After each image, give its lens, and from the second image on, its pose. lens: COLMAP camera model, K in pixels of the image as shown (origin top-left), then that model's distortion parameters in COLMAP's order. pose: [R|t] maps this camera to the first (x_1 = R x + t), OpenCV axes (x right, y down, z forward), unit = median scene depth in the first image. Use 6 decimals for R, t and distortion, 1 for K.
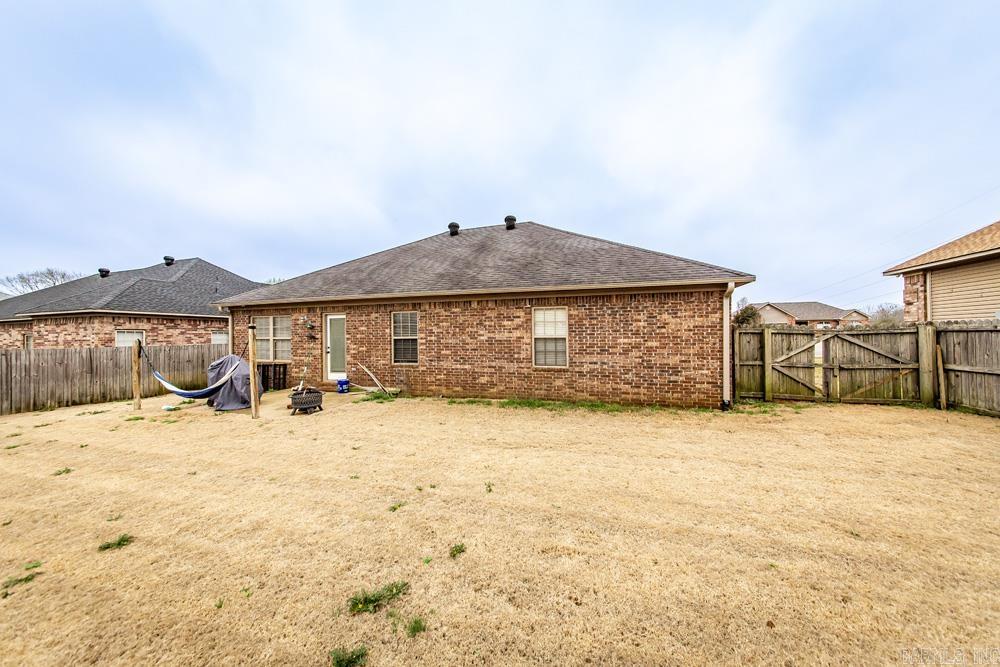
lens RADIAL K [[362.3, 0, 501.3], [0, 362.3, 329.1], [0, 0, 1]] dist [0.000319, -0.000030]
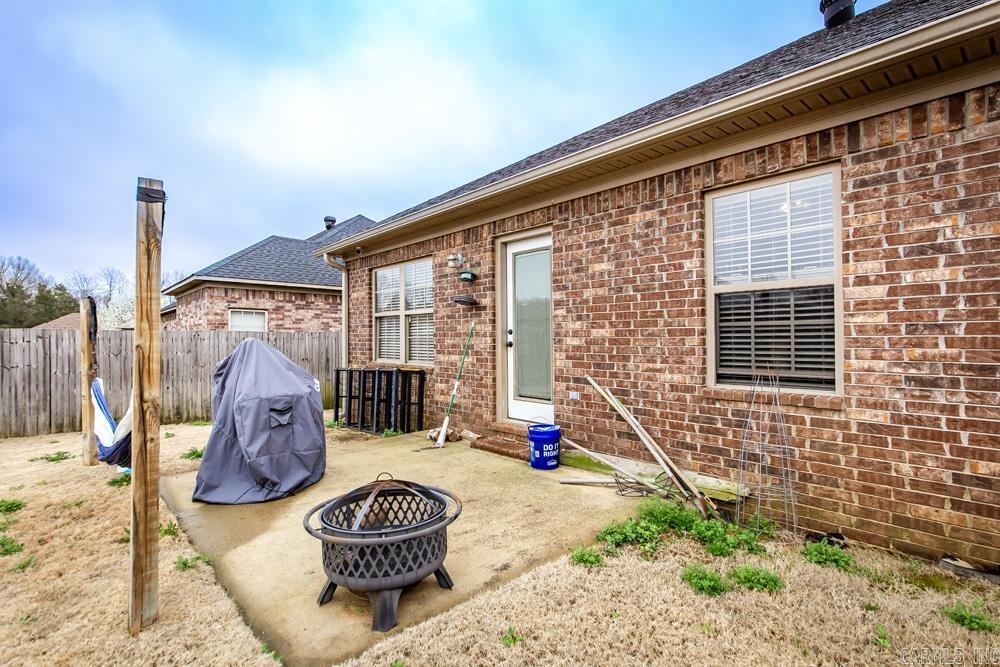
lens RADIAL K [[509.1, 0, 500.0], [0, 509.1, 333.5], [0, 0, 1]] dist [0.000154, 0.000003]
pose [[0.869754, 0.004084, -0.493469, -0.241600], [-0.000492, 0.999972, 0.007409, 0.052001], [0.493486, -0.006202, 0.869732, 0.573260]]
